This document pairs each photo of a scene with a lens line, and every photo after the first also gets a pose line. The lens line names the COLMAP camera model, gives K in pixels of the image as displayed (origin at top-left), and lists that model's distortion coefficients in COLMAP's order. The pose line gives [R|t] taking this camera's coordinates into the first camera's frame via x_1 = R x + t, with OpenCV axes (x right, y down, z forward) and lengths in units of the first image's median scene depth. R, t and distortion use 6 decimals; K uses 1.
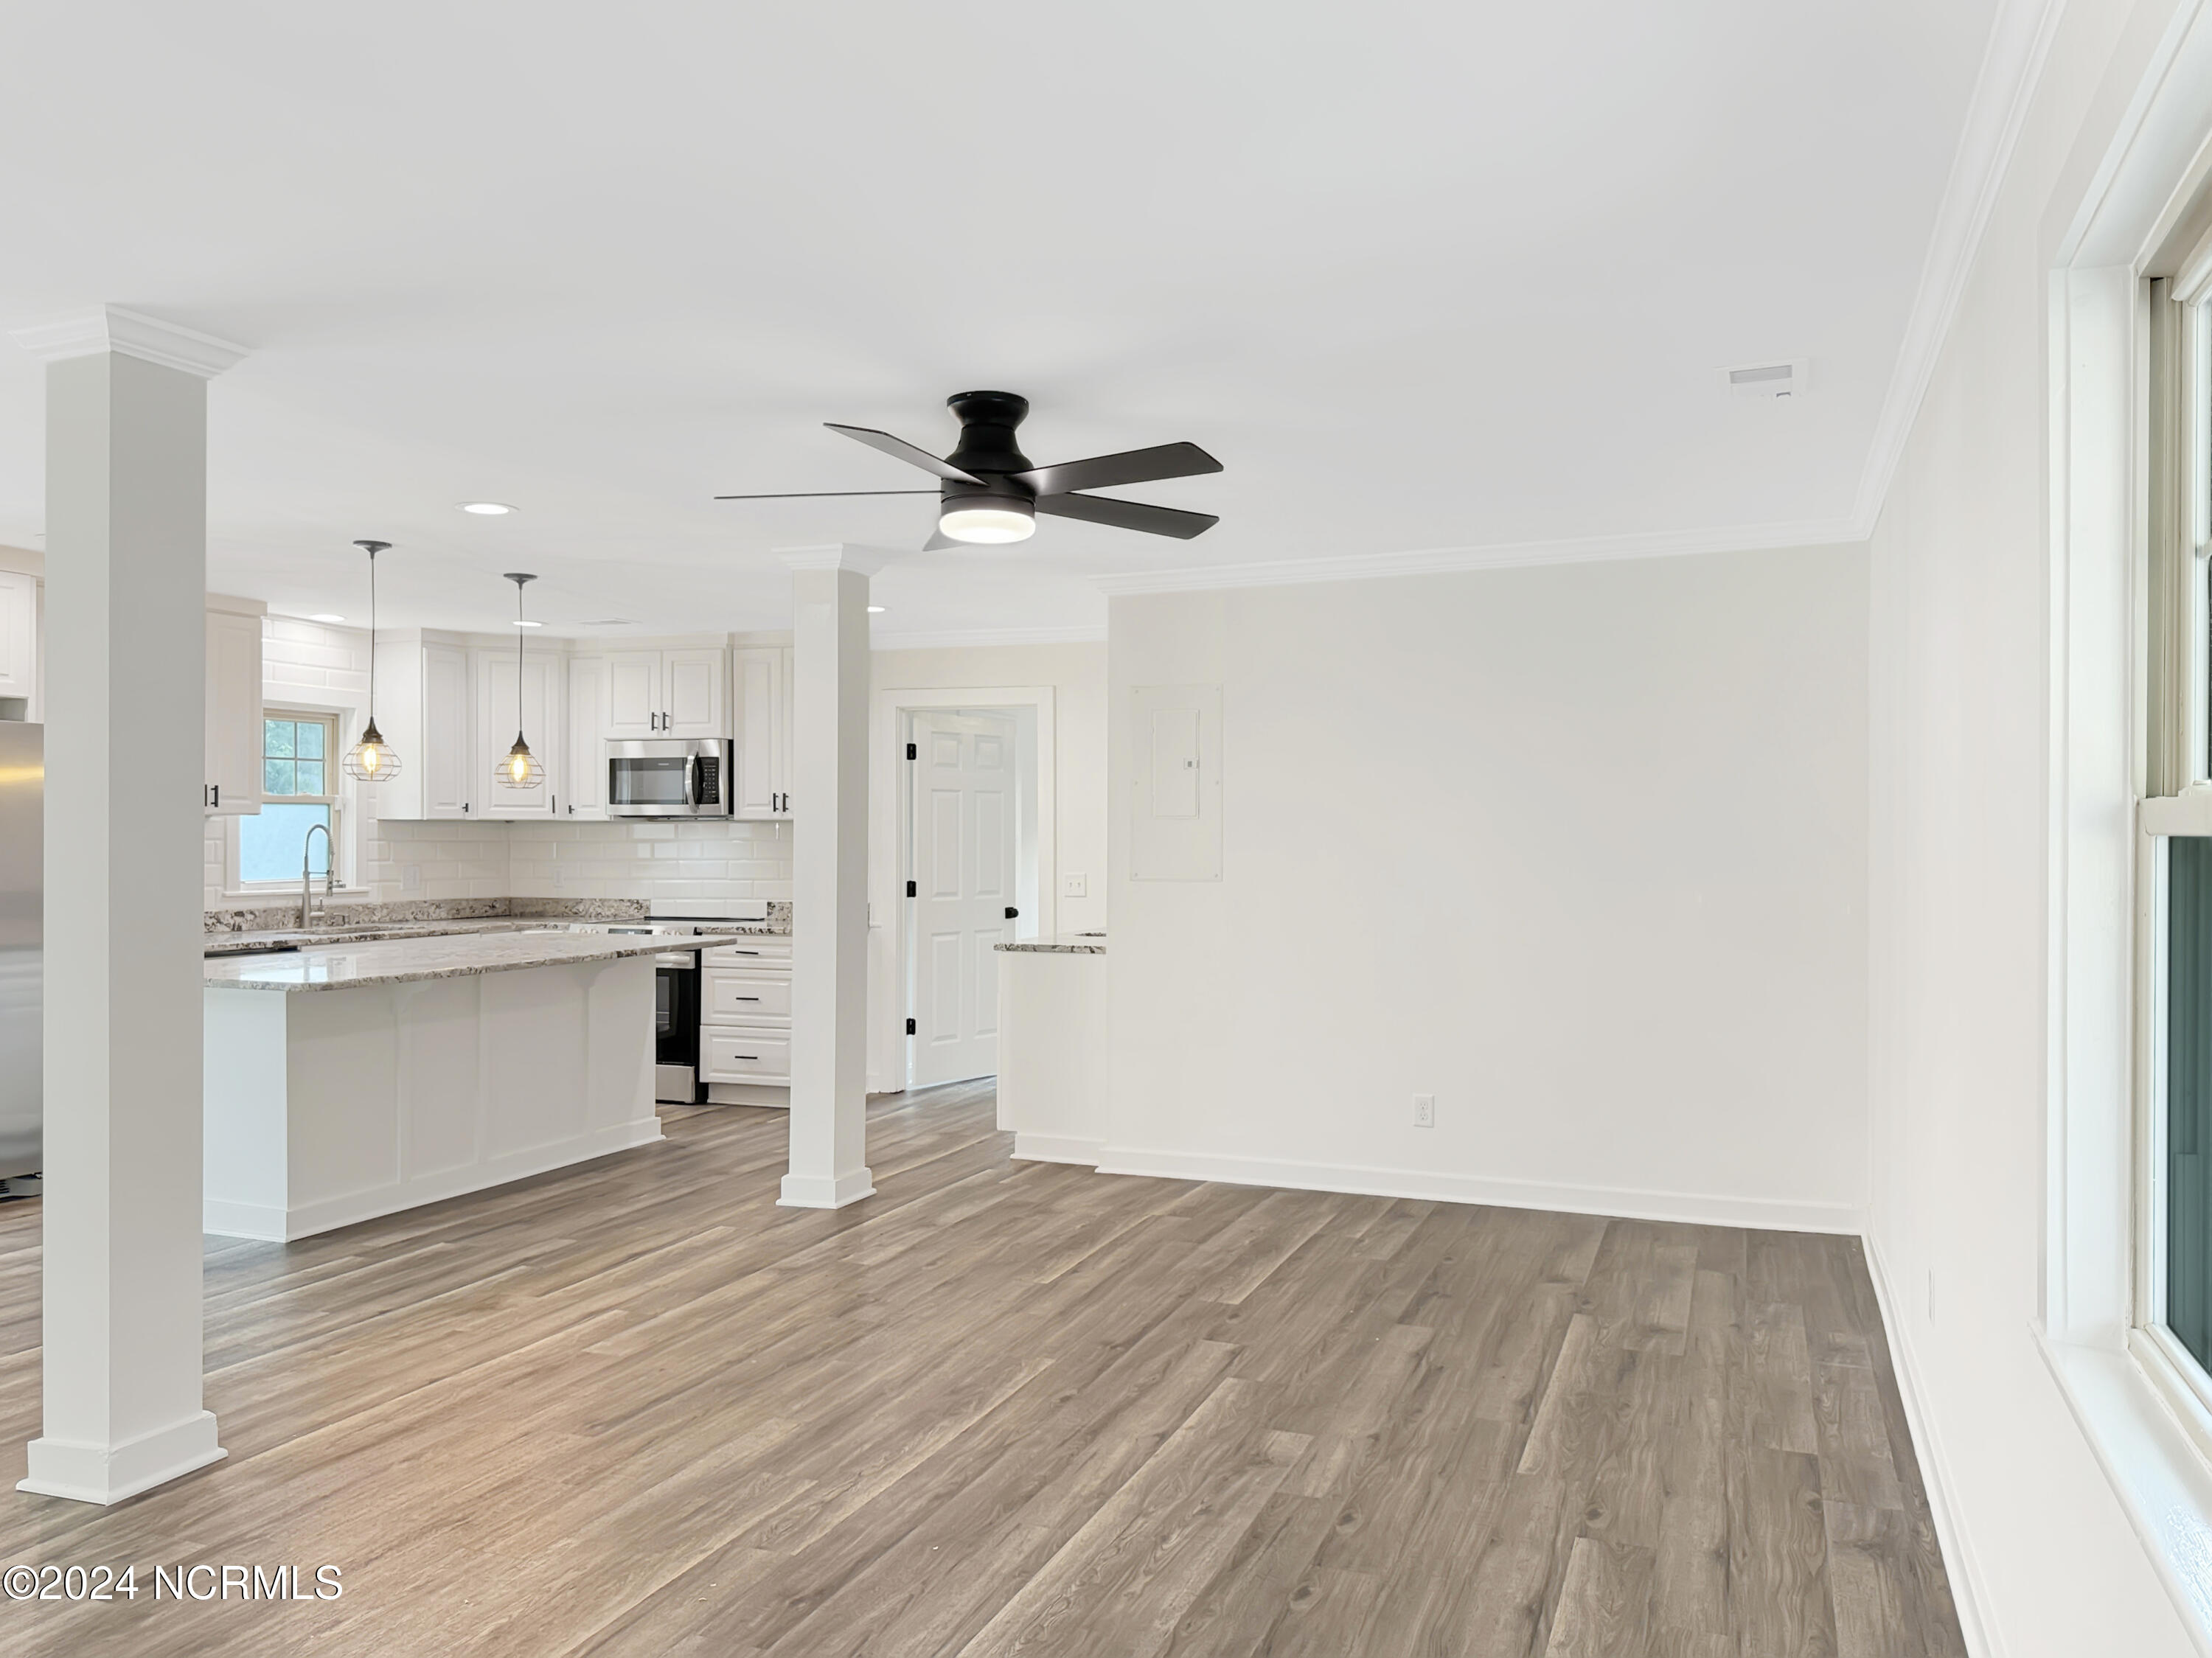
lens RADIAL K [[1632.4, 0, 1110.3], [0, 1632.4, 845.7], [0, 0, 1]] dist [0.135304, -0.217379]
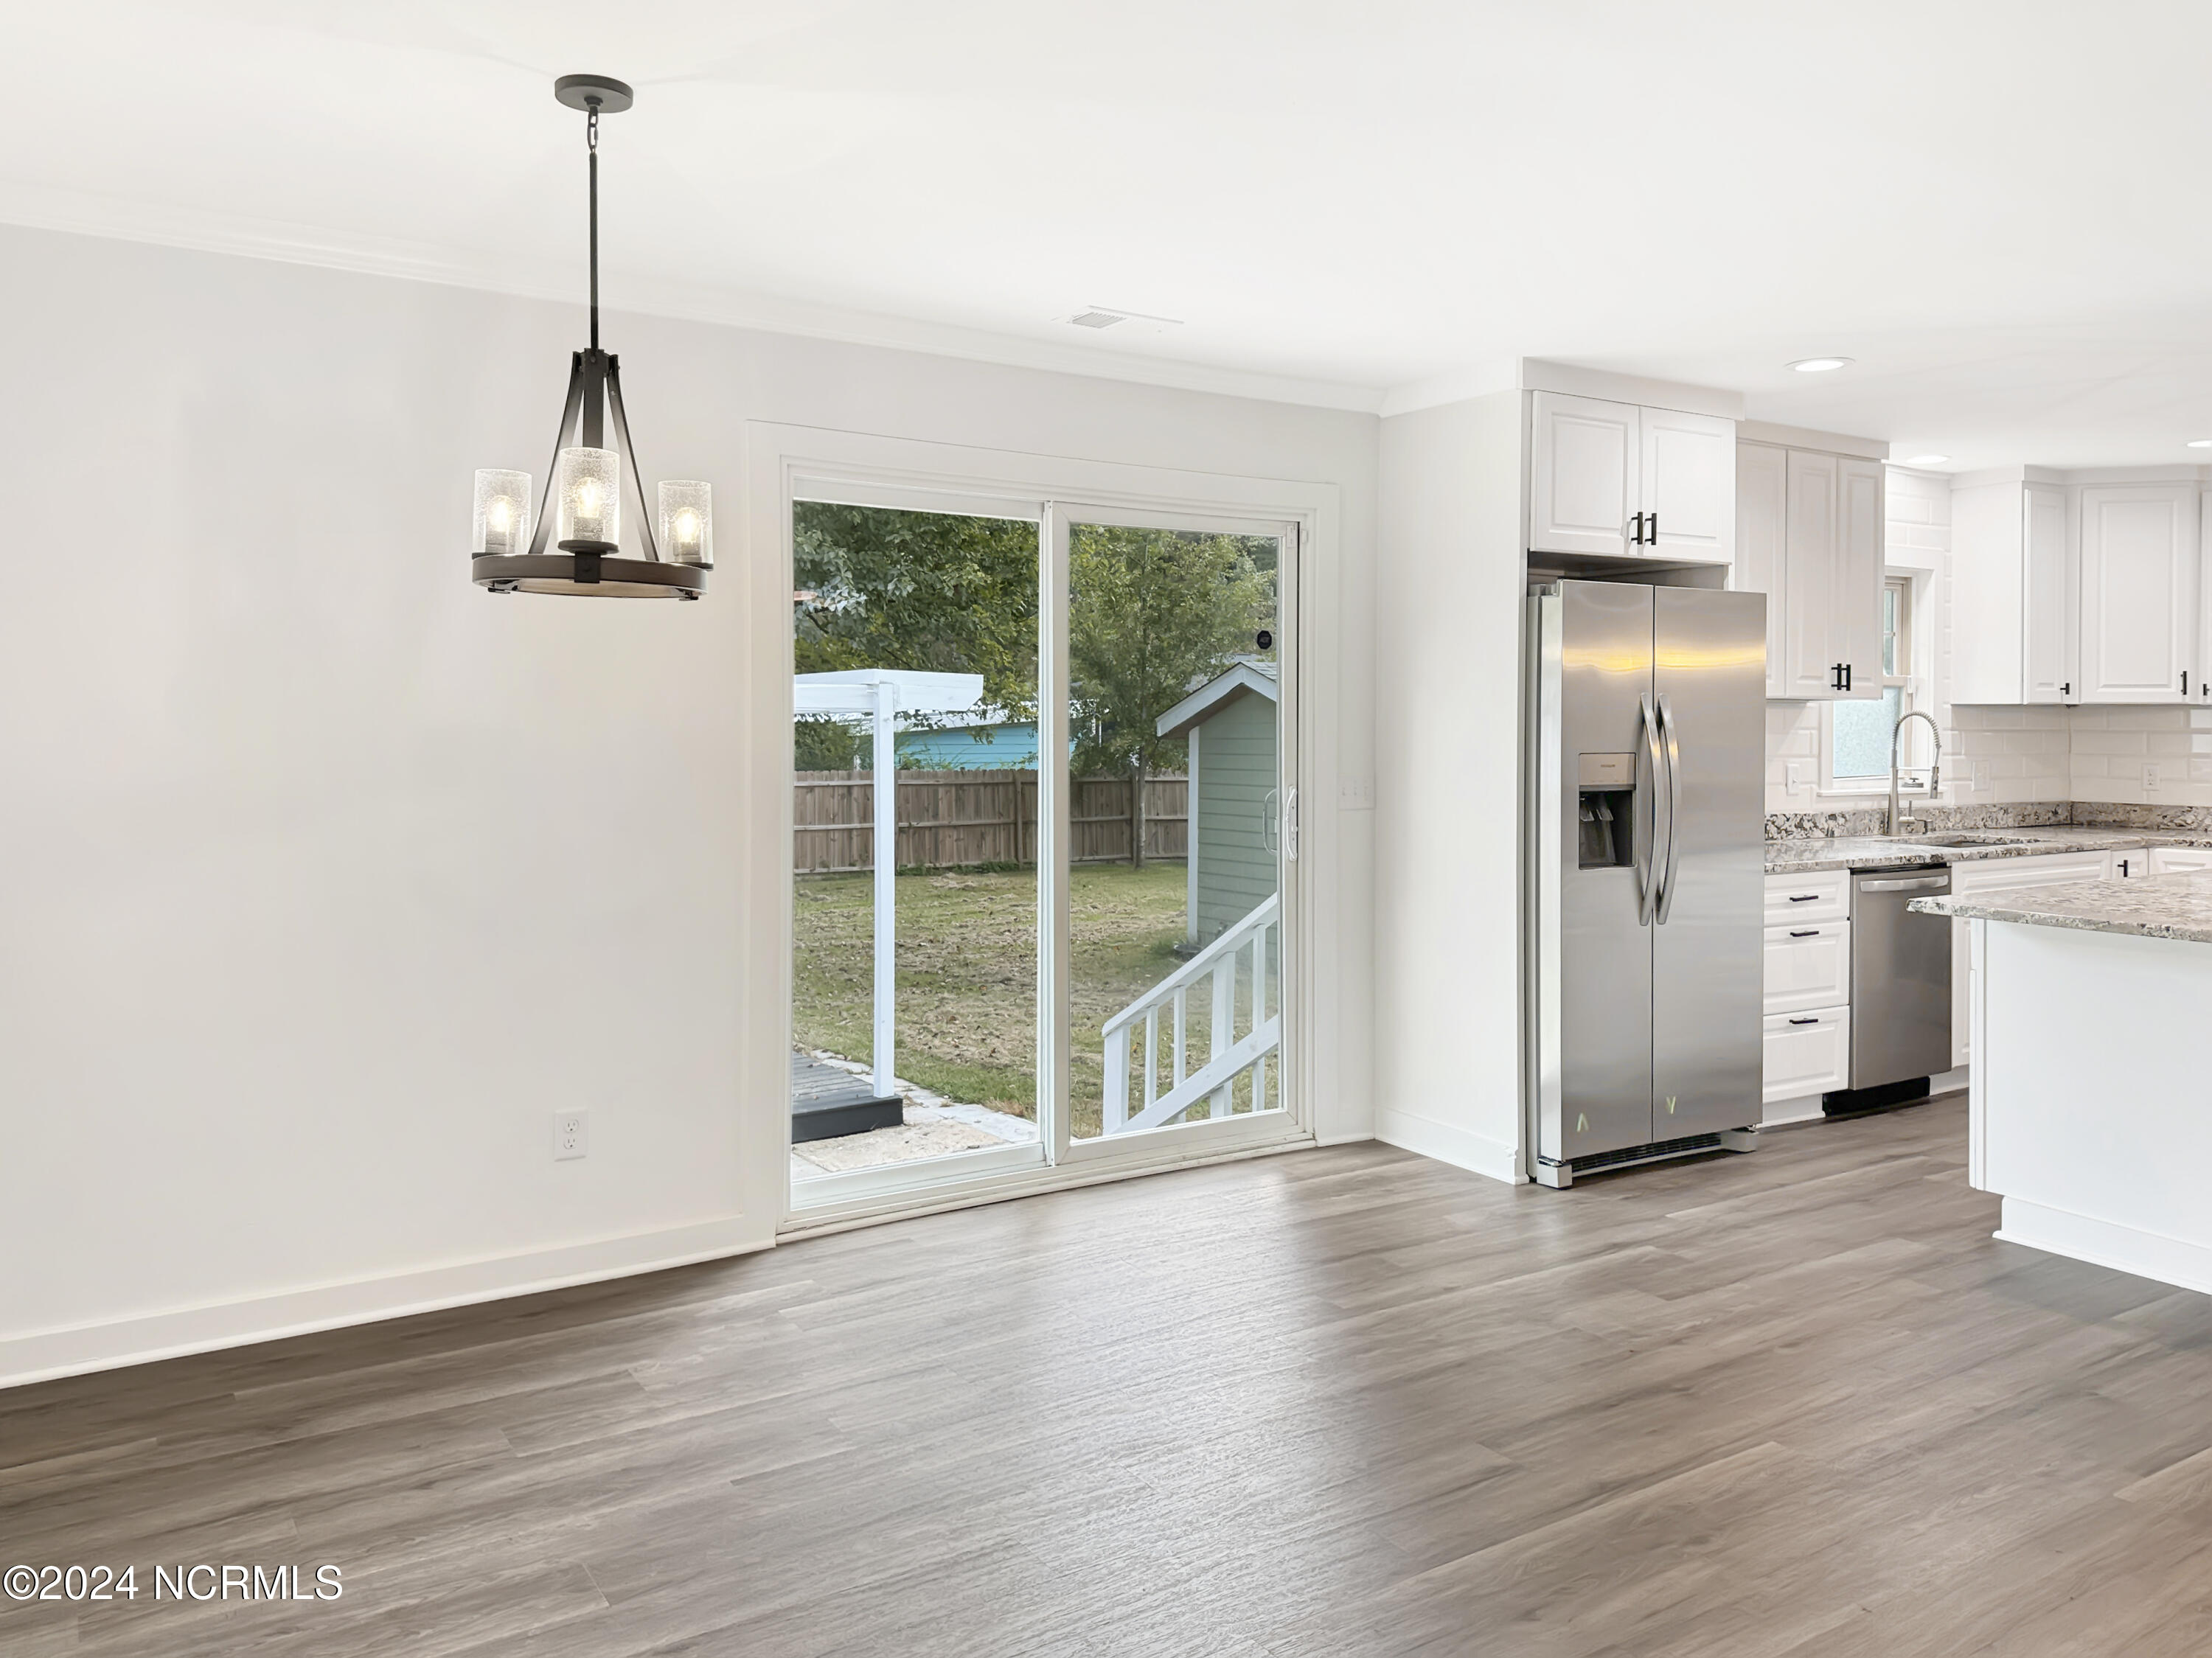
lens RADIAL K [[1611.2, 0, 1096.5], [0, 1611.2, 731.6], [0, 0, 1]] dist [0.064916, -0.094496]
pose [[0.807705, 0.001642, -0.589584, -0.475041], [-0.001879, 0.999998, 0.000211, -0.002820], [0.589583, 0.000937, 0.807707, 0.153965]]
